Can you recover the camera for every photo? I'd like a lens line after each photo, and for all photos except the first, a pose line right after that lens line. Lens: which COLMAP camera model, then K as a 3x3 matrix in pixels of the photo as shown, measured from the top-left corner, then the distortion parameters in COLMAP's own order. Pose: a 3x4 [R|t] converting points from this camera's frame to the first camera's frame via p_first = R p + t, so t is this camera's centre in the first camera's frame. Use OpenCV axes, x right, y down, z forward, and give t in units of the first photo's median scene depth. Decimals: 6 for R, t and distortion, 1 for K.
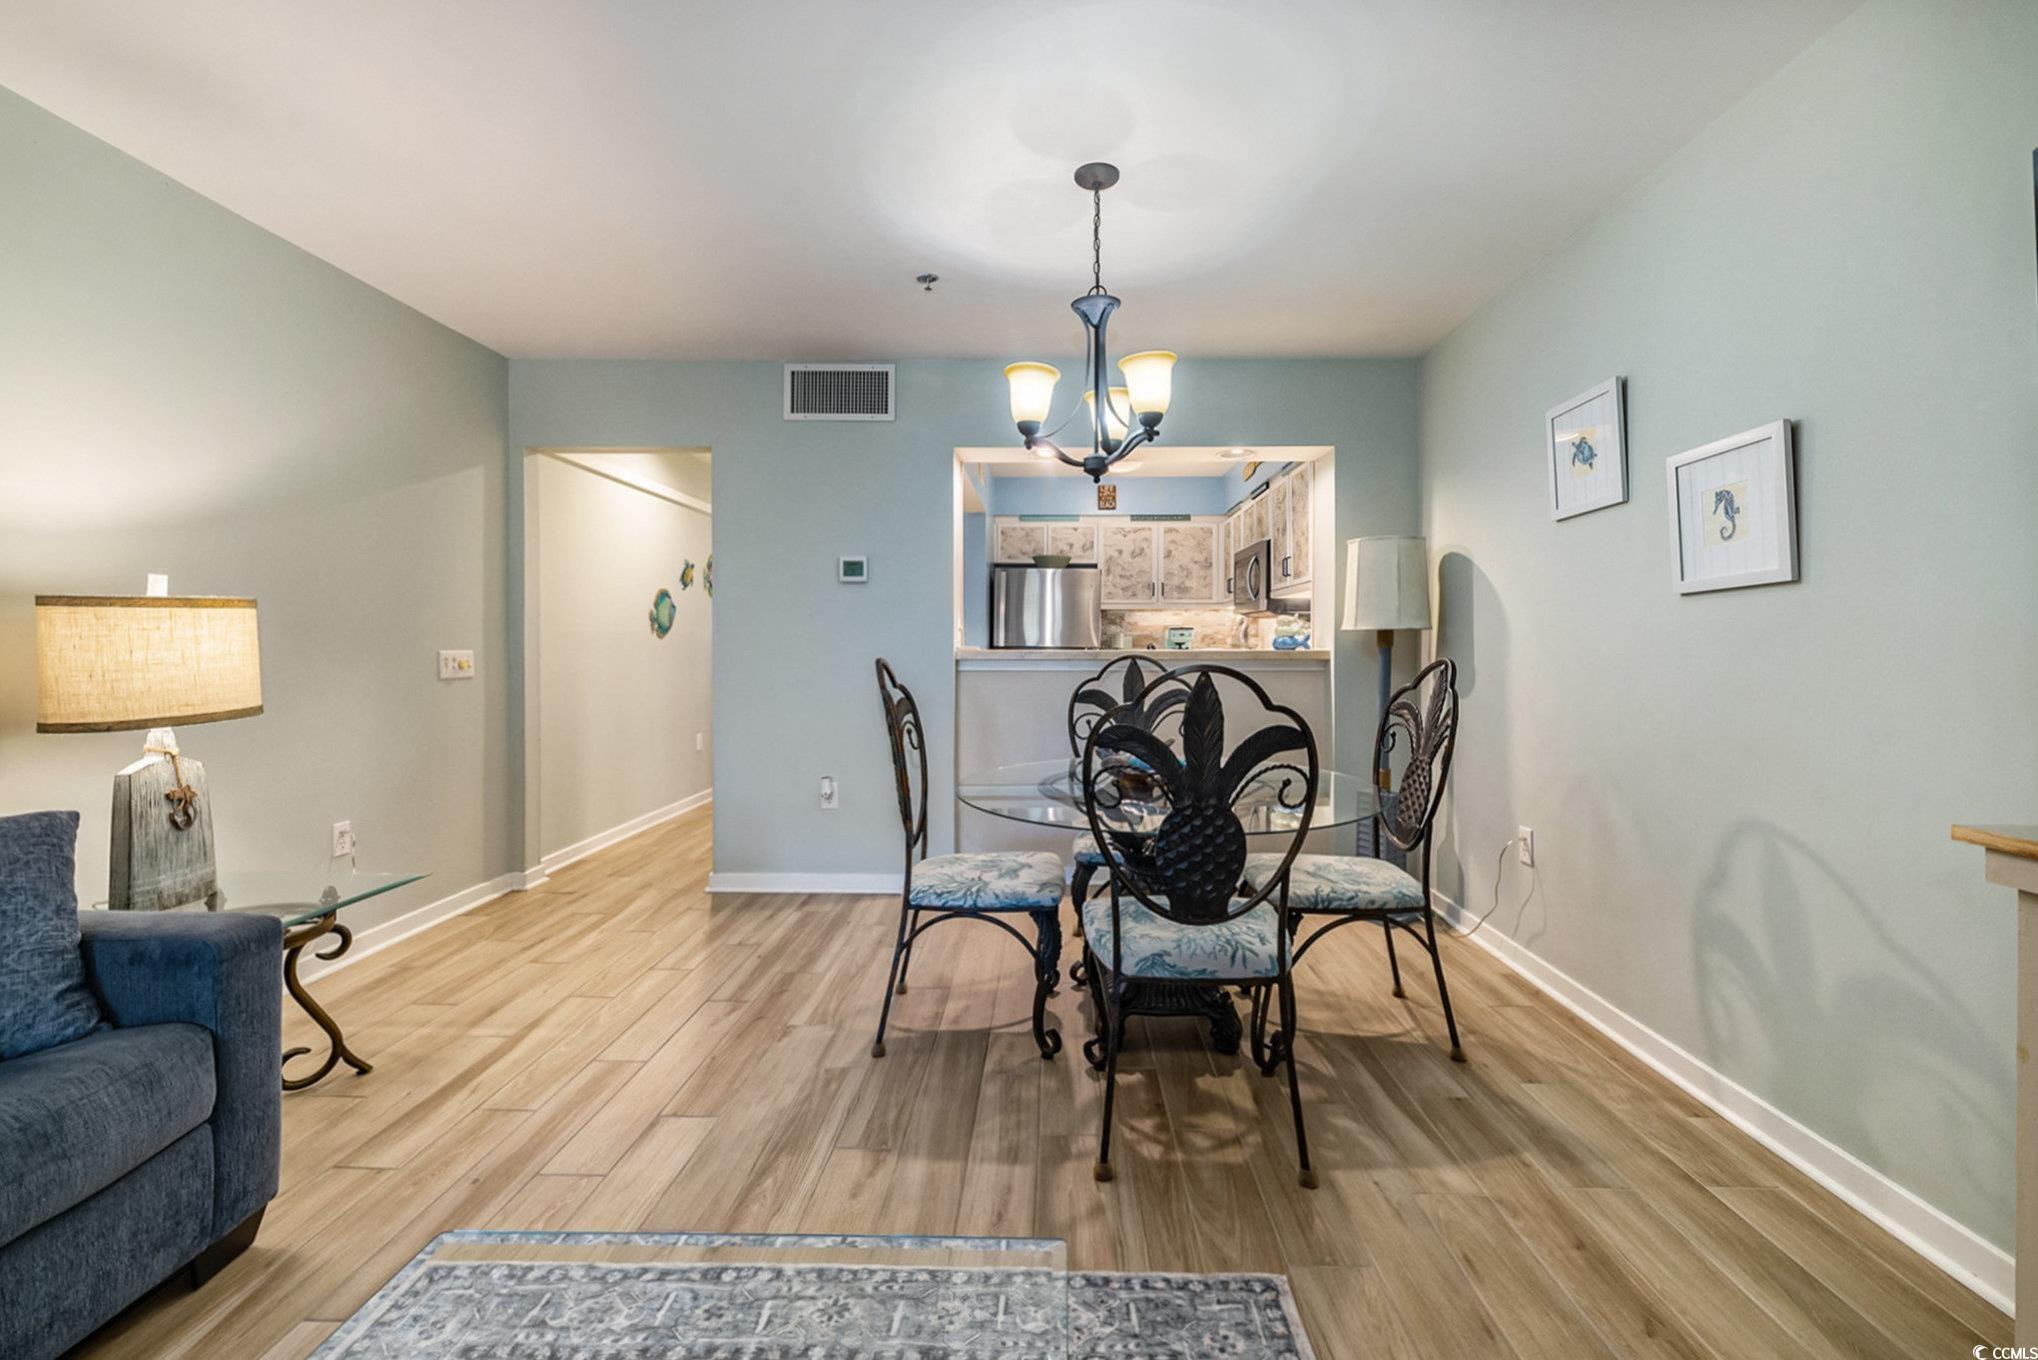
lens RADIAL K [[879.3, 0, 1023.1], [0, 879.3, 638.3], [0, 0, 1]] dist [0.003724, 0.000634]
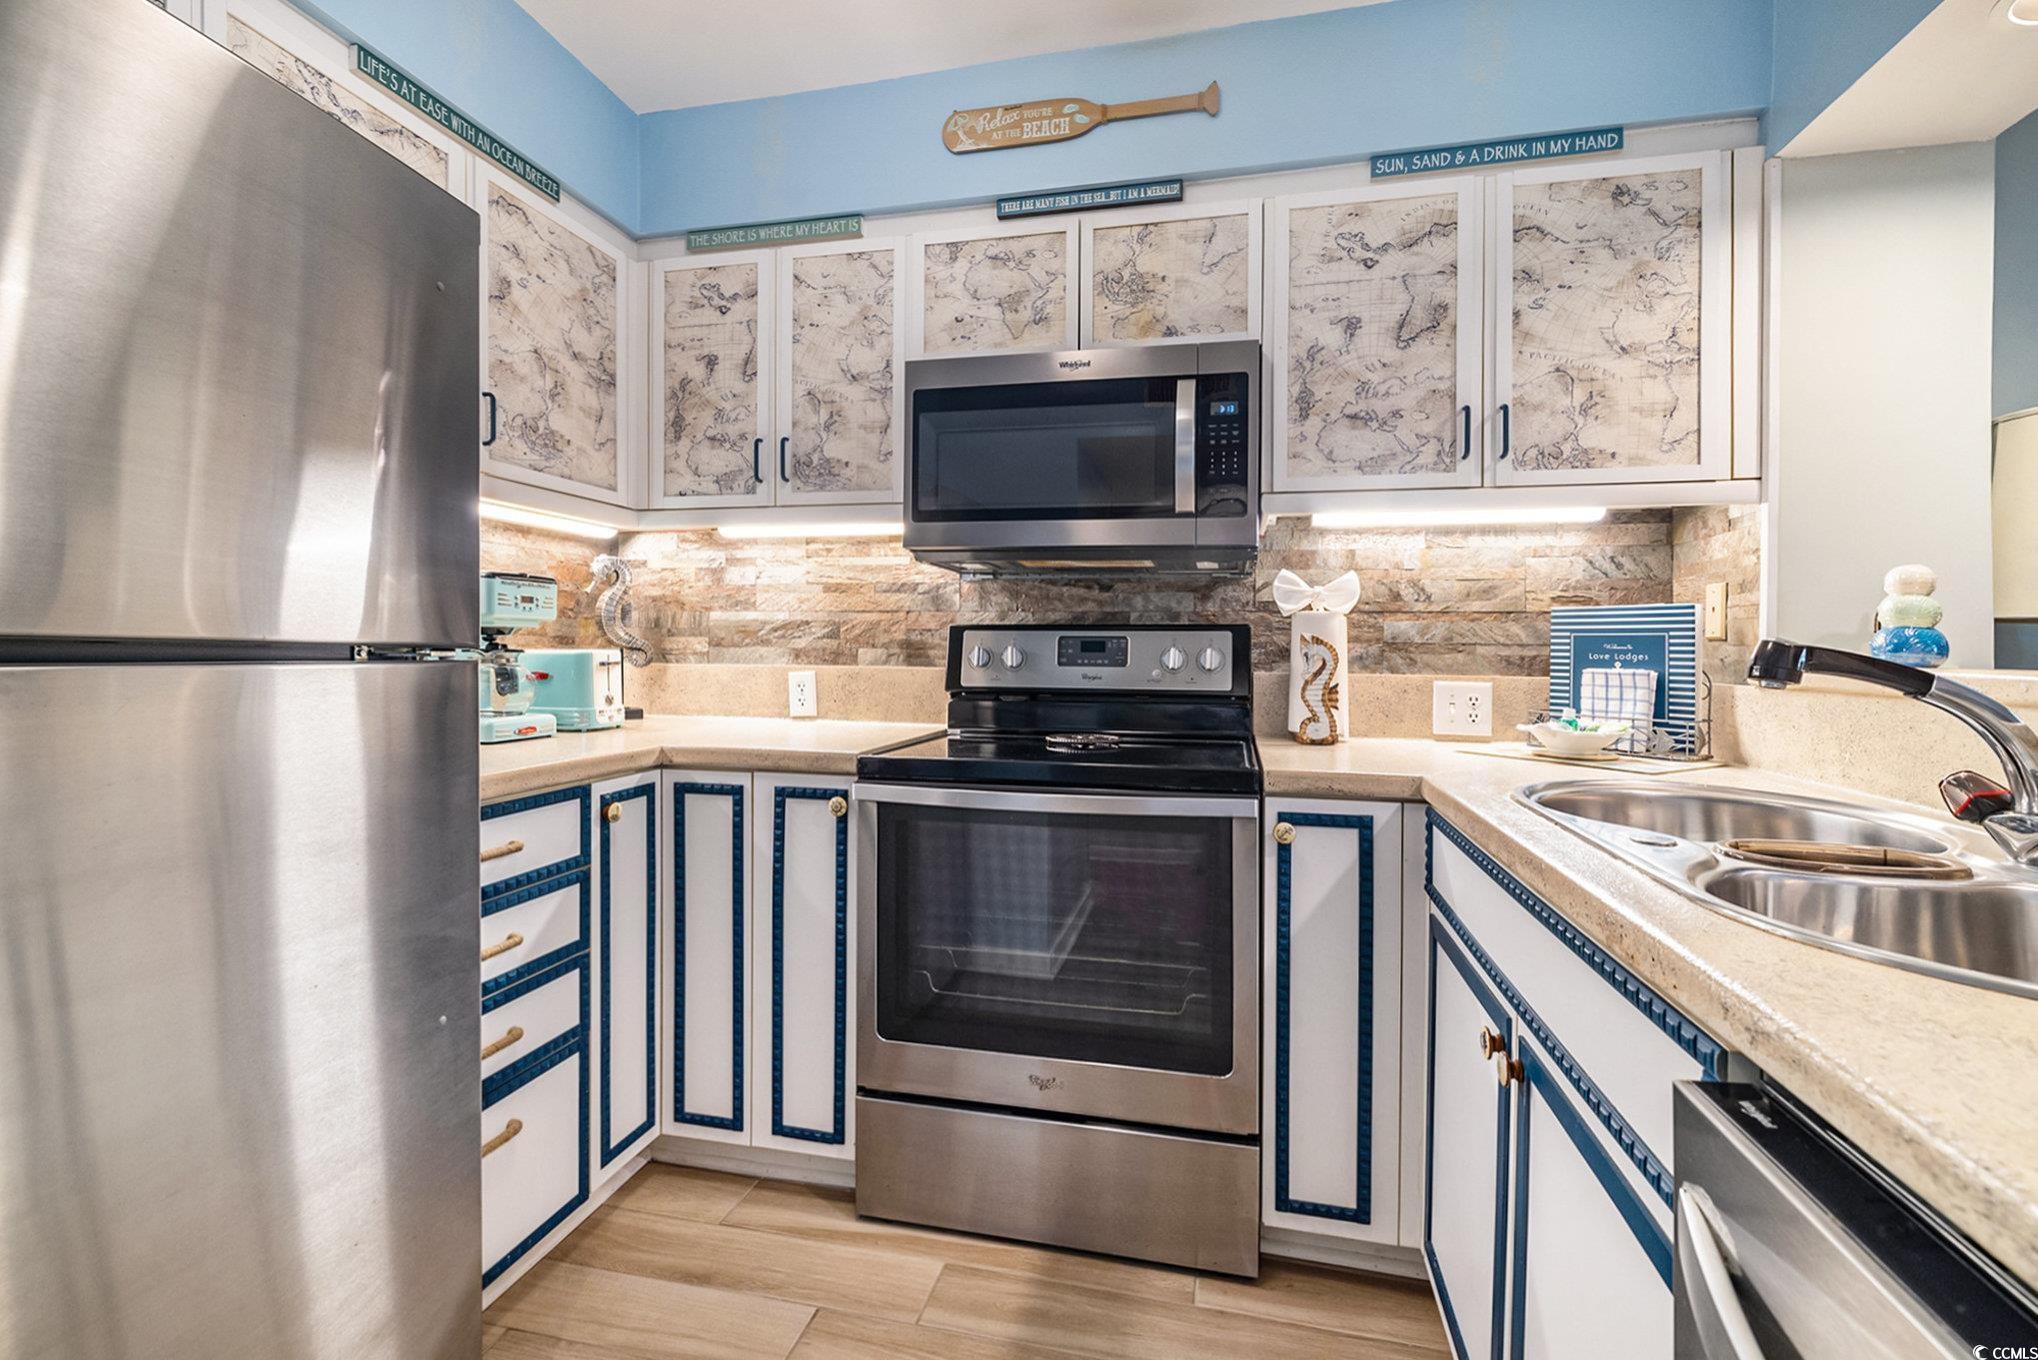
lens RADIAL K [[879.3, 0, 1035.4], [0, 879.3, 659.7], [0, 0, 1]] dist [0.003724, 0.000634]
pose [[0.193701, -0.010205, 0.981008, -0.175332], [-0.019956, 0.999698, 0.014340, 0.020848], [-0.980858, -0.022355, 0.193438, 2.215522]]
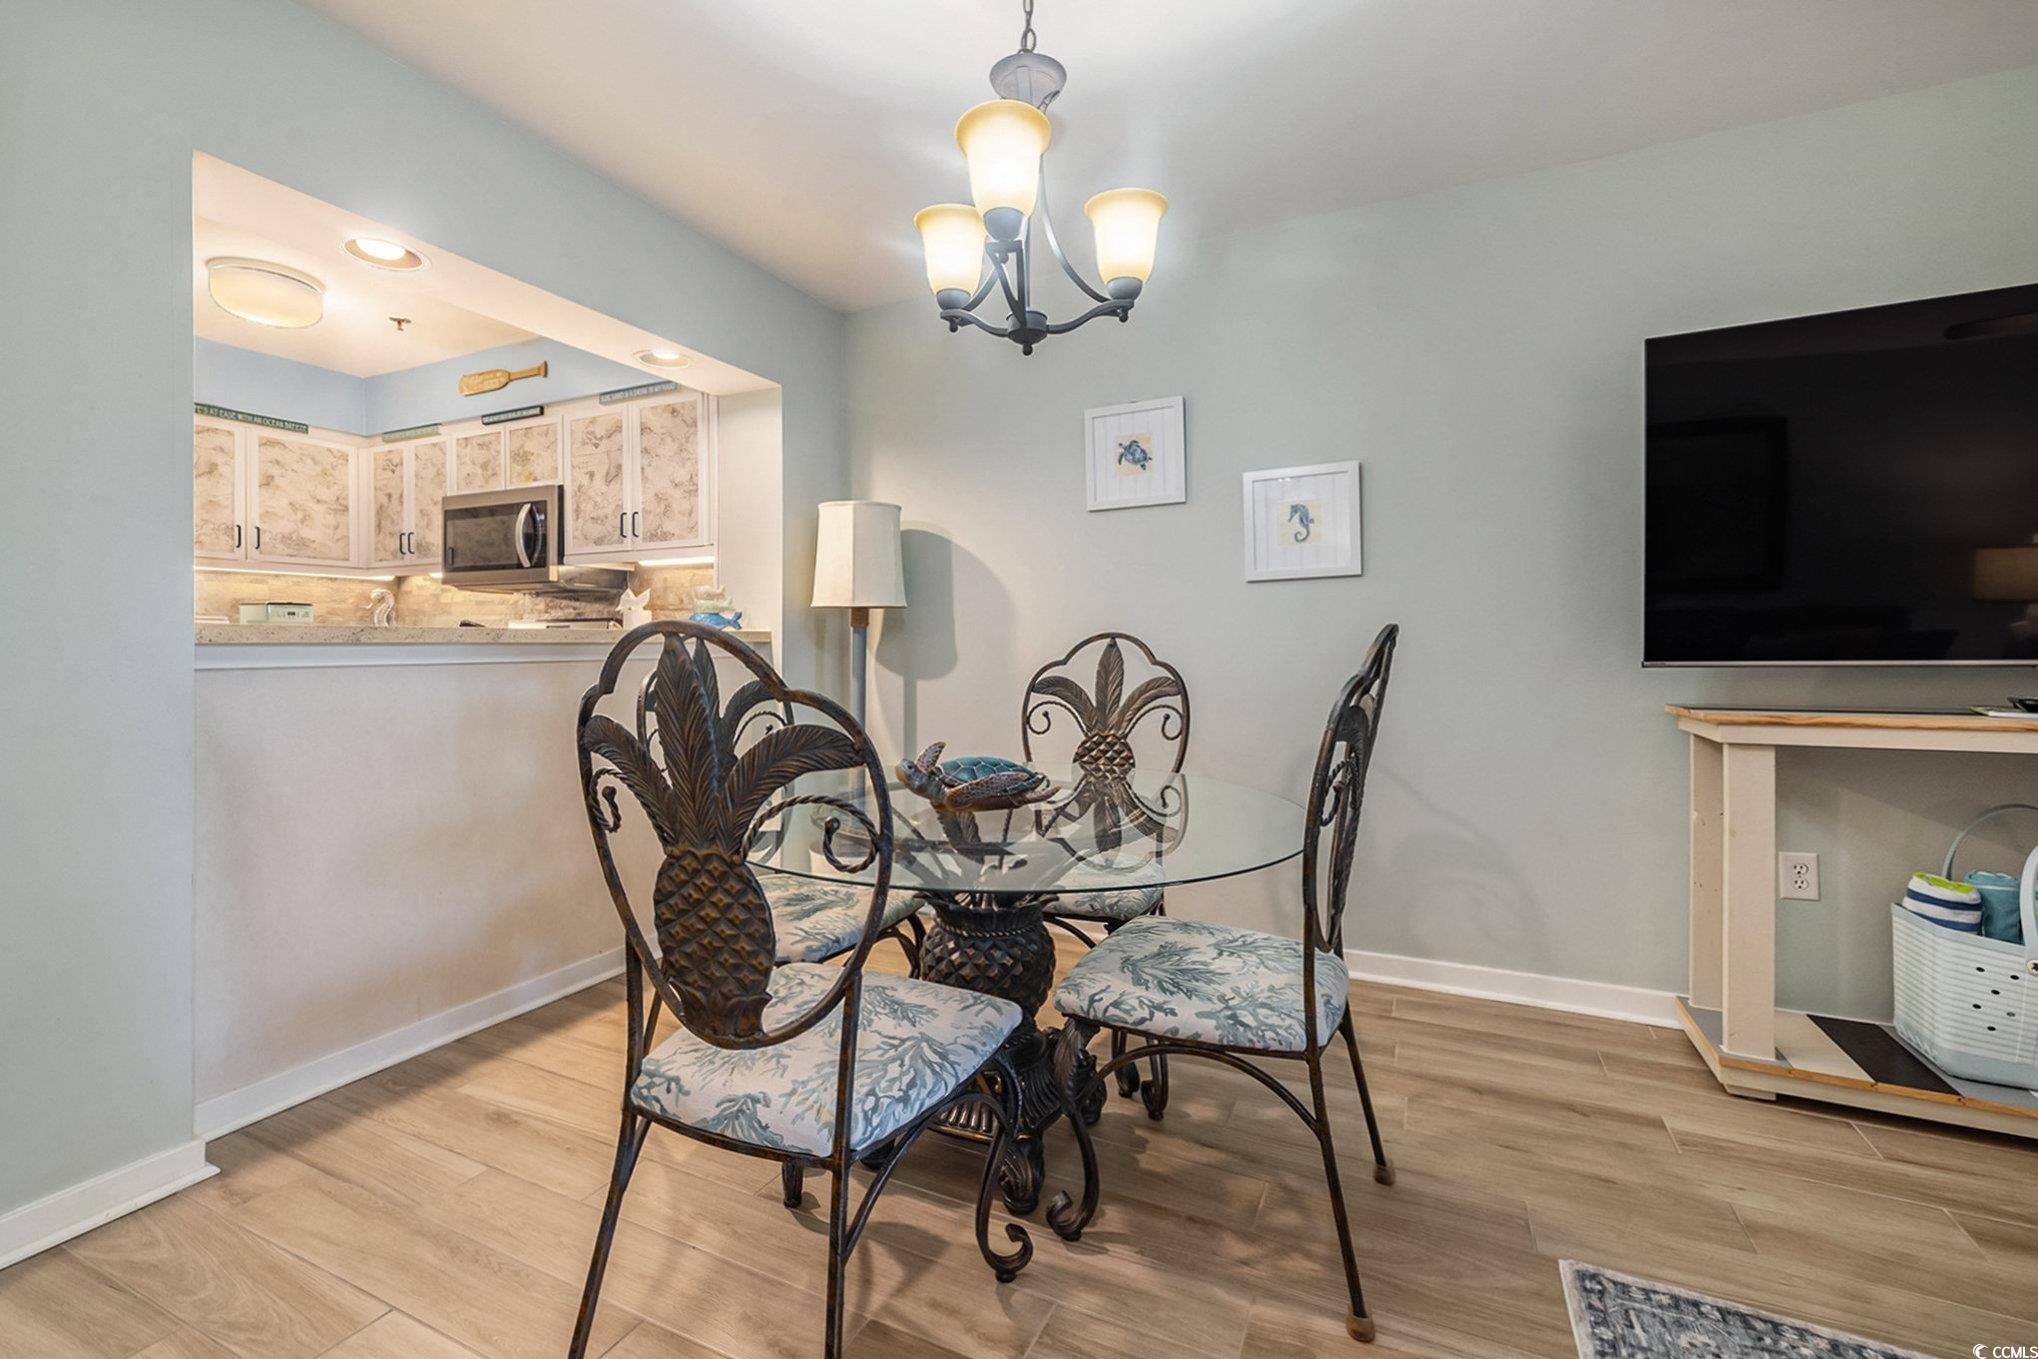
lens RADIAL K [[879.3, 0, 1040.1], [0, 879.3, 652.7], [0, 0, 1]] dist [0.003724, 0.000634]
pose [[0.397487, -0.015544, 0.917476, -0.518405], [-0.002940, 0.999830, 0.018212, 0.029305], [-0.917603, -0.009936, 0.397374, 0.738216]]
